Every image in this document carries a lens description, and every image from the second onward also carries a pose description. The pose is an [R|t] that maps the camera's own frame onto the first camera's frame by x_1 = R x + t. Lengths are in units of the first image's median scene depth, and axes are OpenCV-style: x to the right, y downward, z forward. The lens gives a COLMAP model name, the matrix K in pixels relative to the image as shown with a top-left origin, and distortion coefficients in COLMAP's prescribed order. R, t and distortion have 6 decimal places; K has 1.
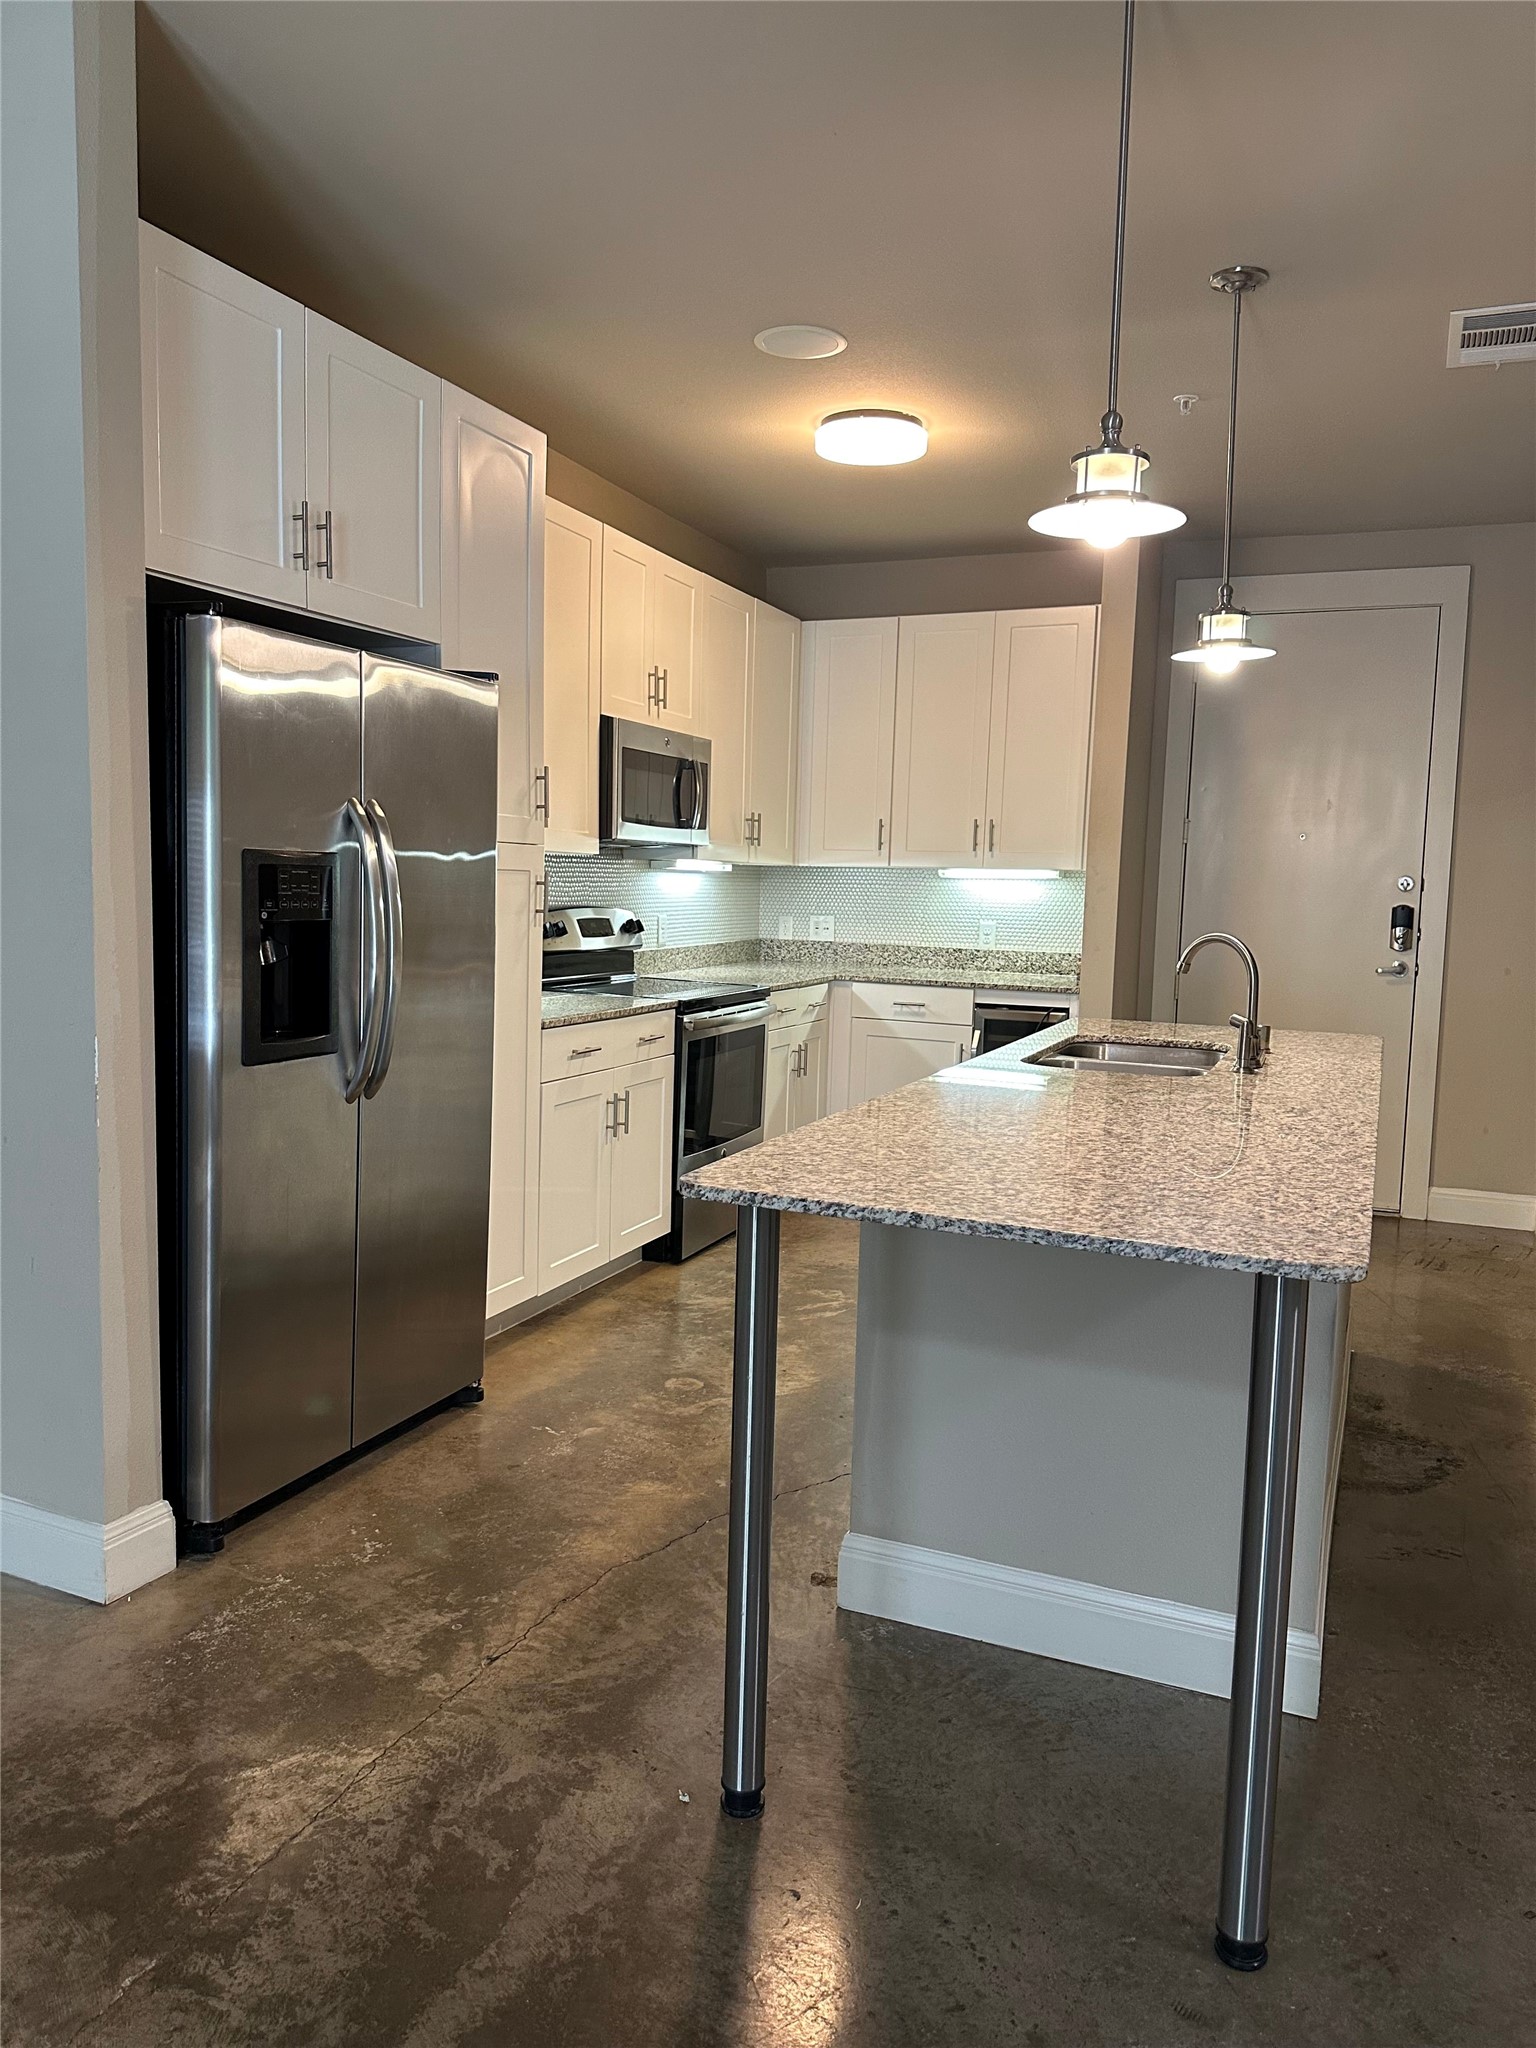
lens RADIAL K [[1437.4, 0, 778.5], [0, 1437.4, 1023.9], [0, 0, 1]] dist [0.065071, -0.049717]
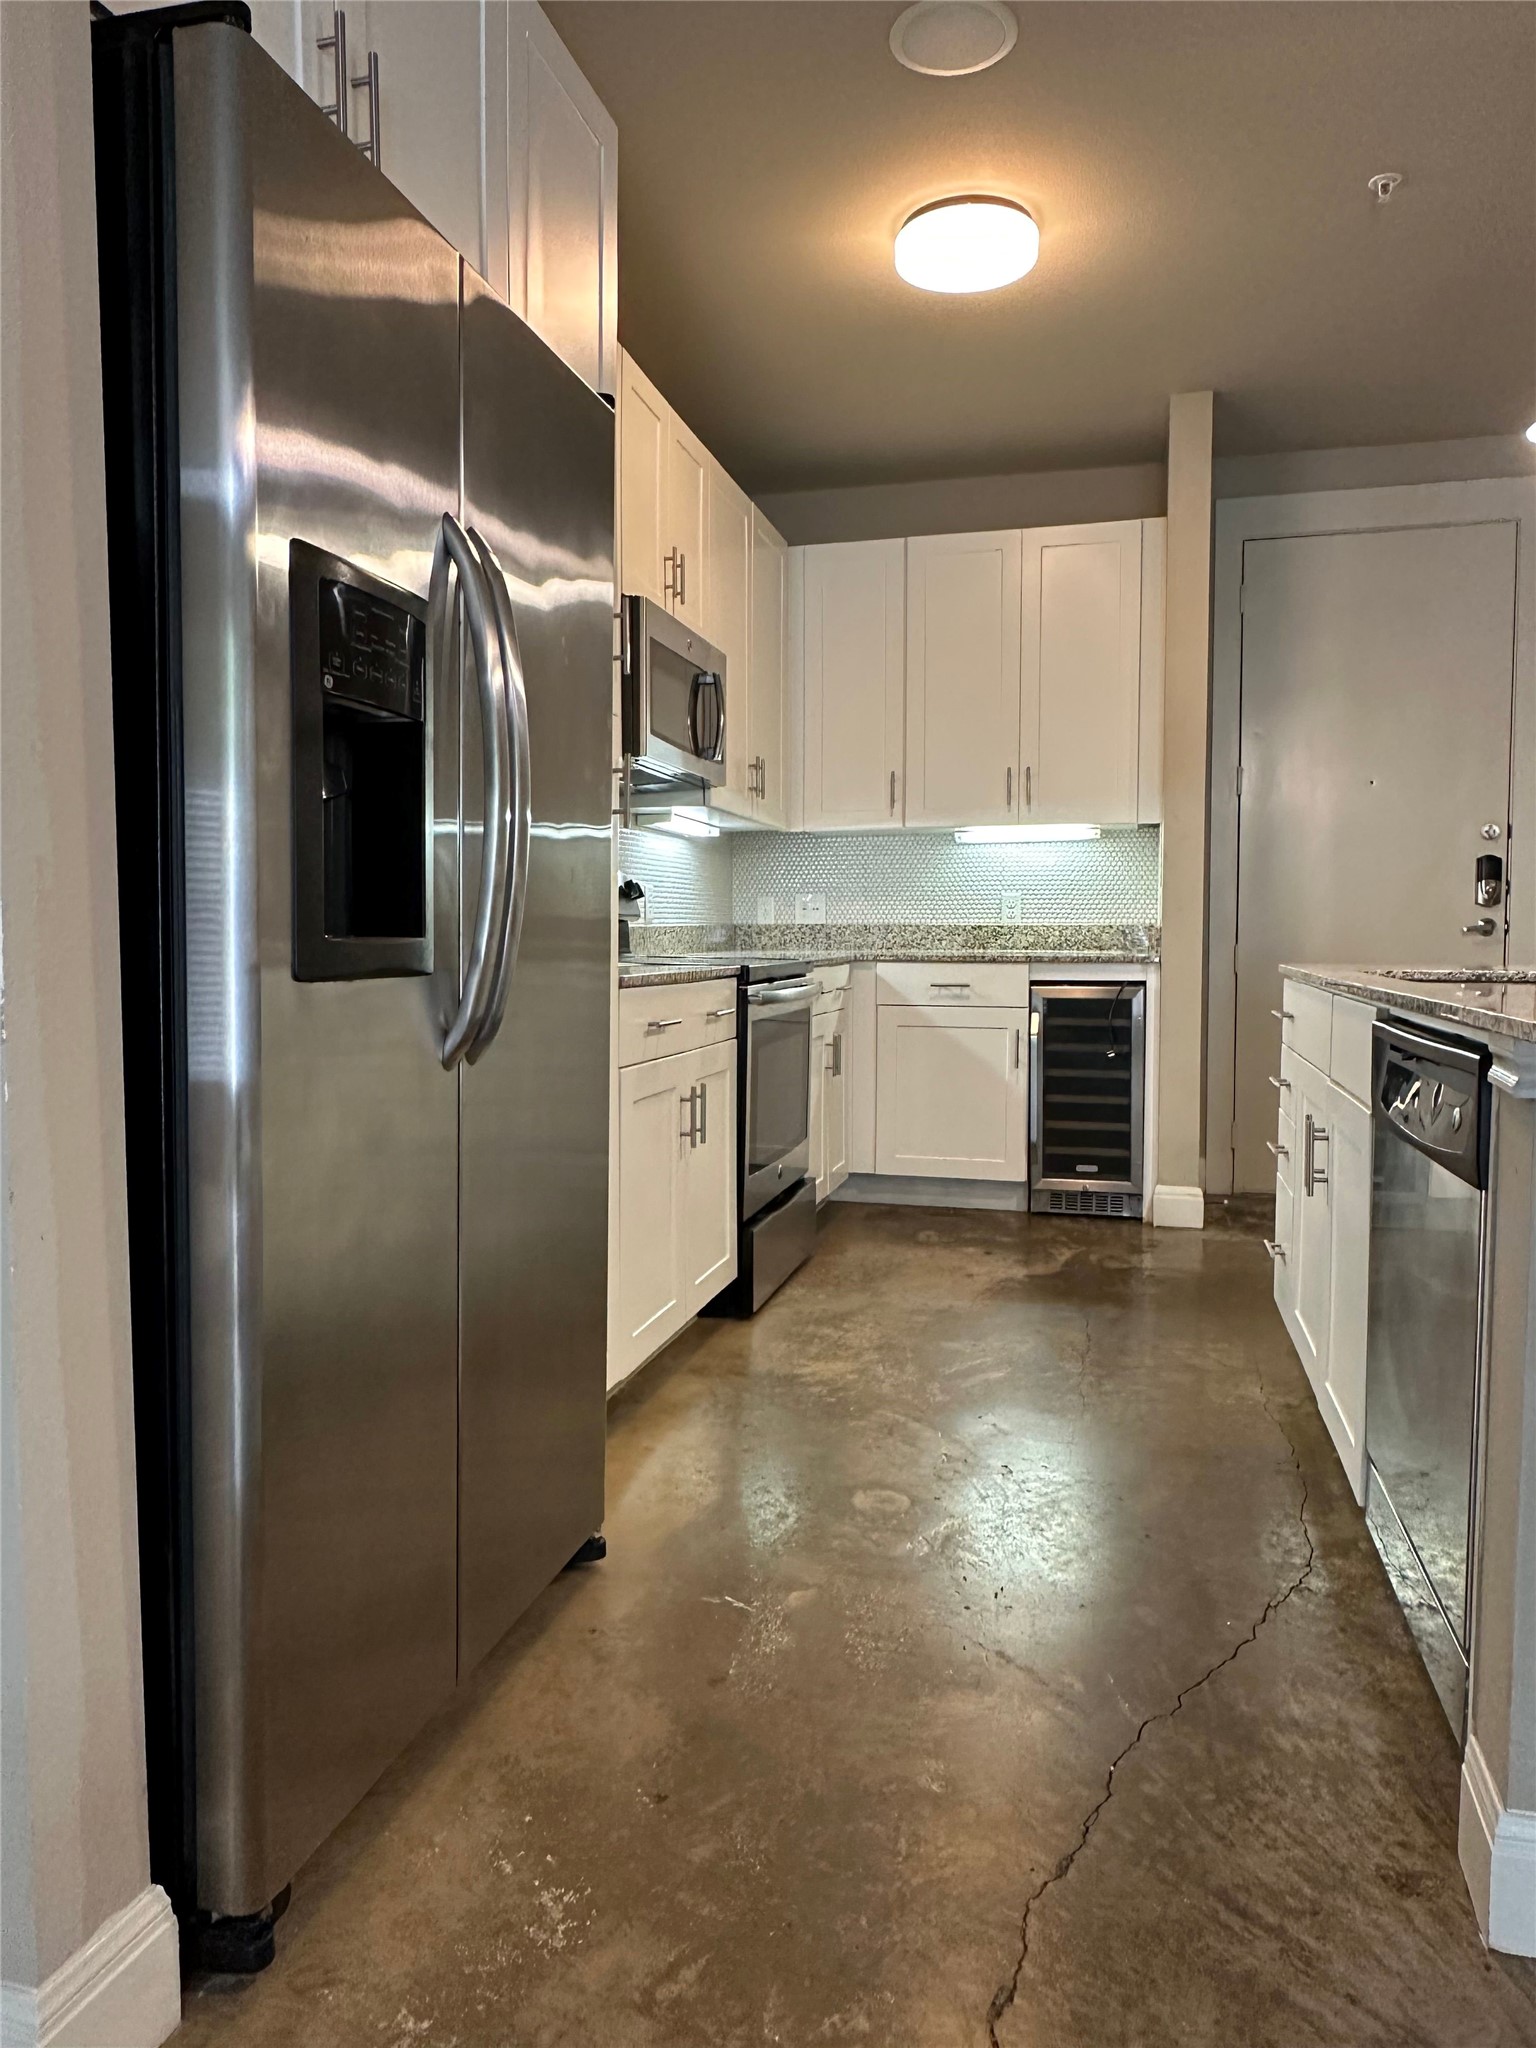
lens RADIAL K [[1373.5, 0, 776.4], [0, 1373.5, 1008.0], [0, 0, 1]] dist [-0.015711, 0.013761]
pose [[0.988969, -0.034508, 0.144046, -0.185869], [0.041079, 0.998235, -0.042896, 0.044378], [-0.142312, 0.048340, 0.988641, 0.347232]]
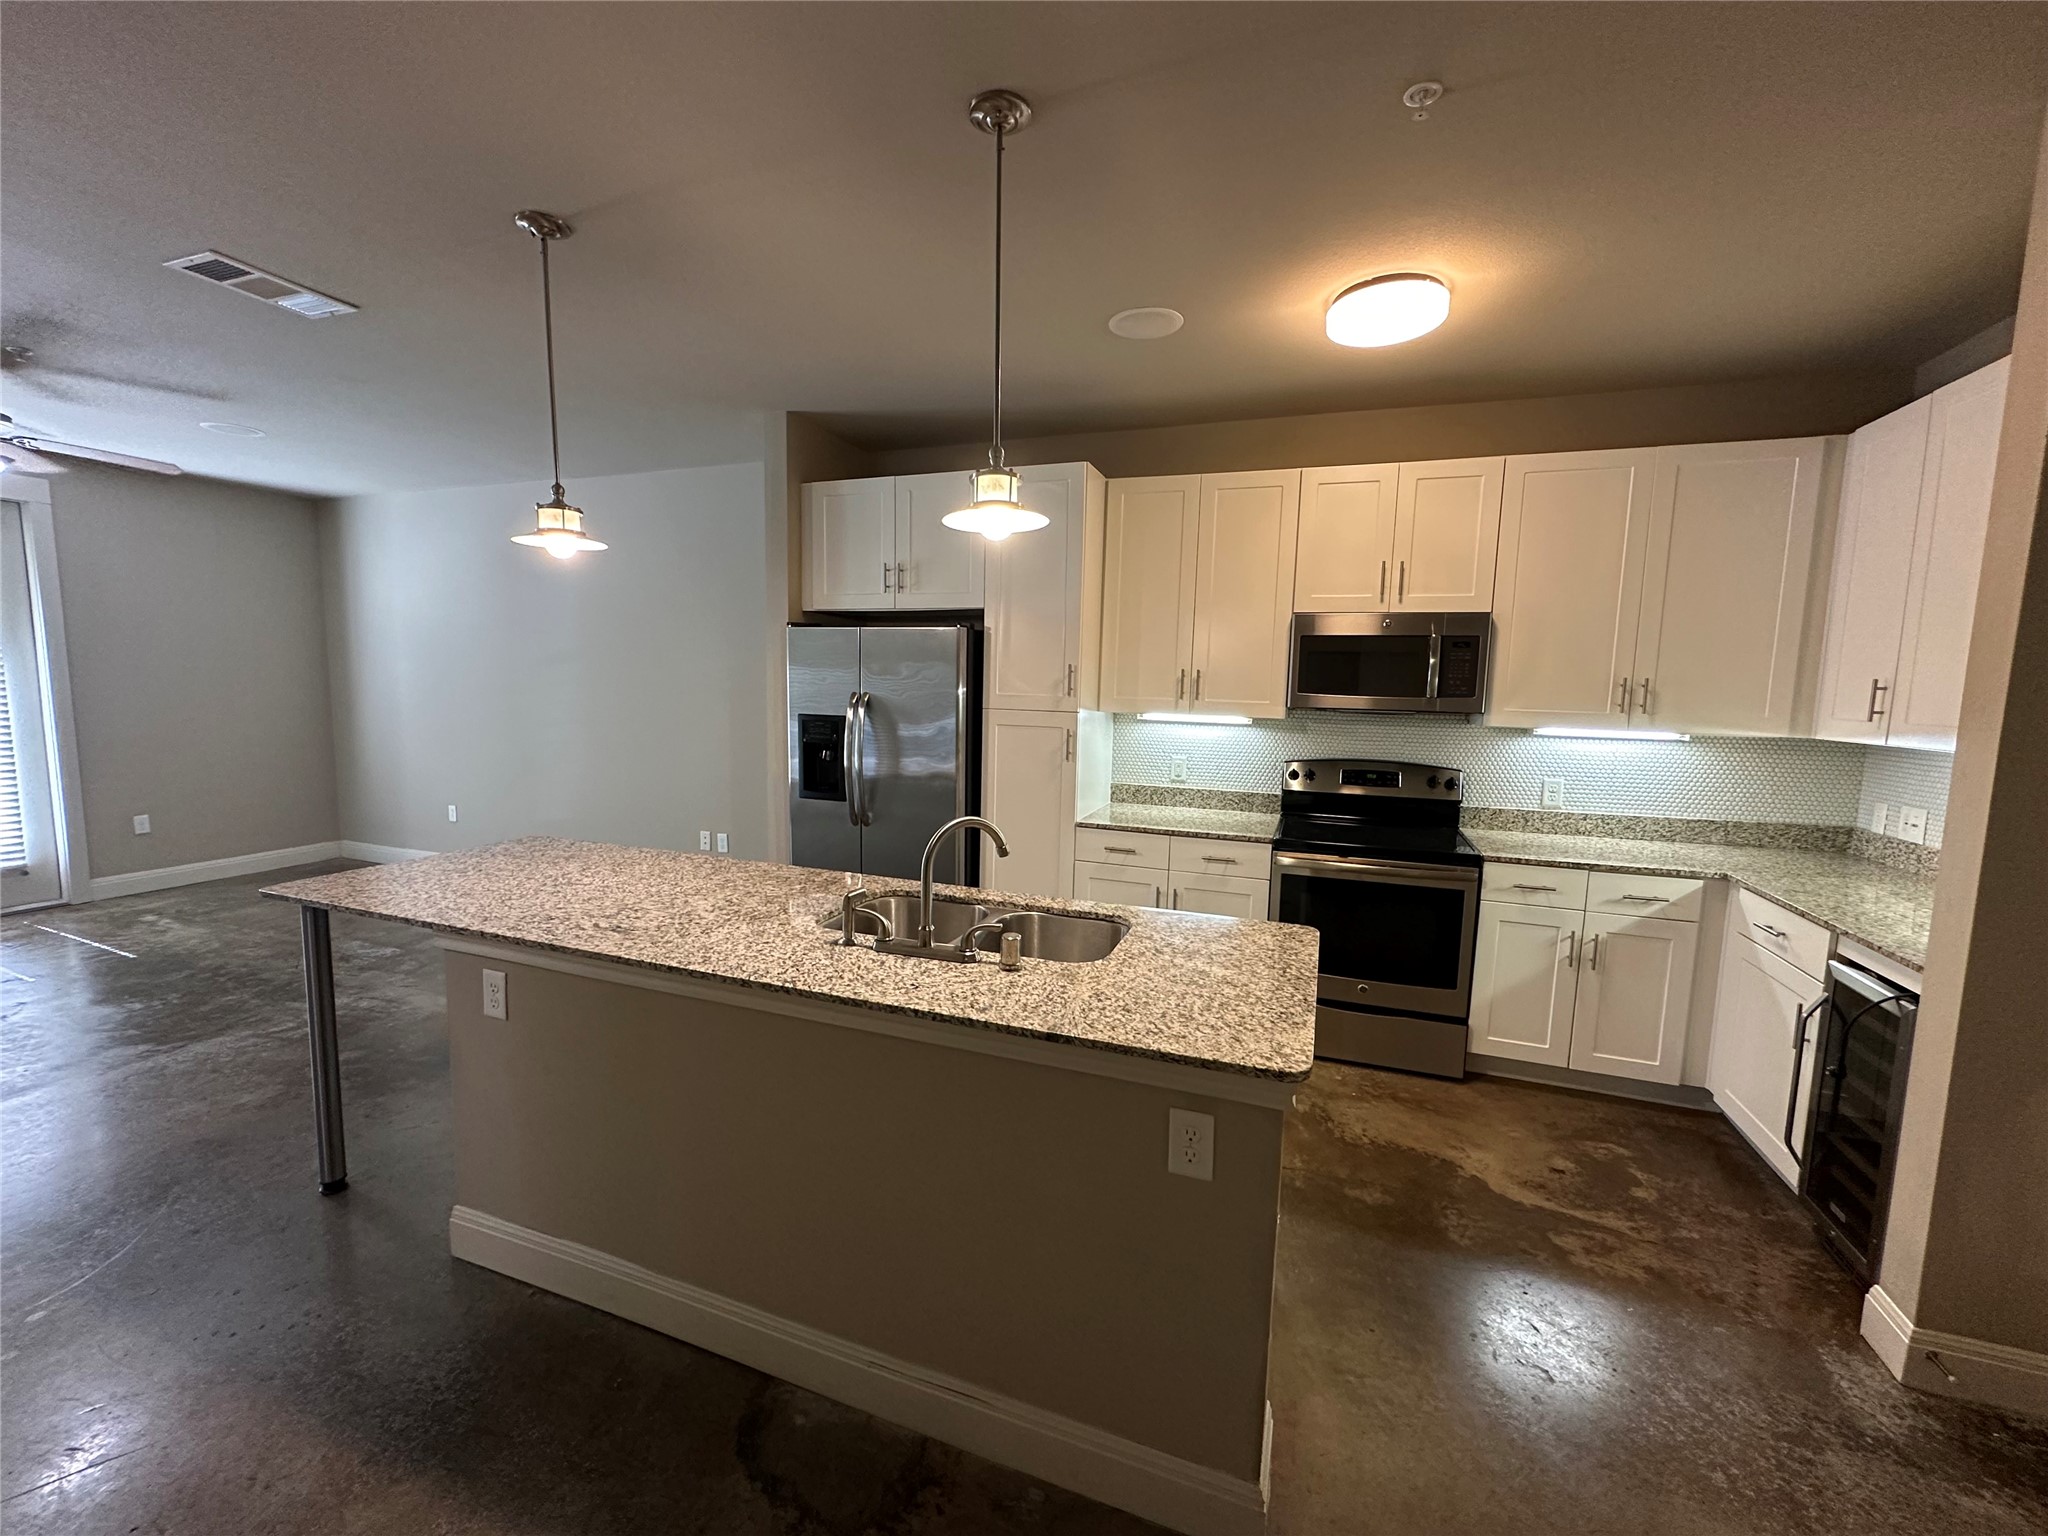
lens RADIAL K [[824.8, 0, 1008.1], [0, 824.8, 761.6], [0, 0, 1]] dist [-0.001293, 0.000561]
pose [[0.032044, 0.077154, -0.996504, 0.745259], [-0.120065, 0.990093, 0.072797, -0.125832], [0.992249, 0.117312, 0.040990, 0.881740]]
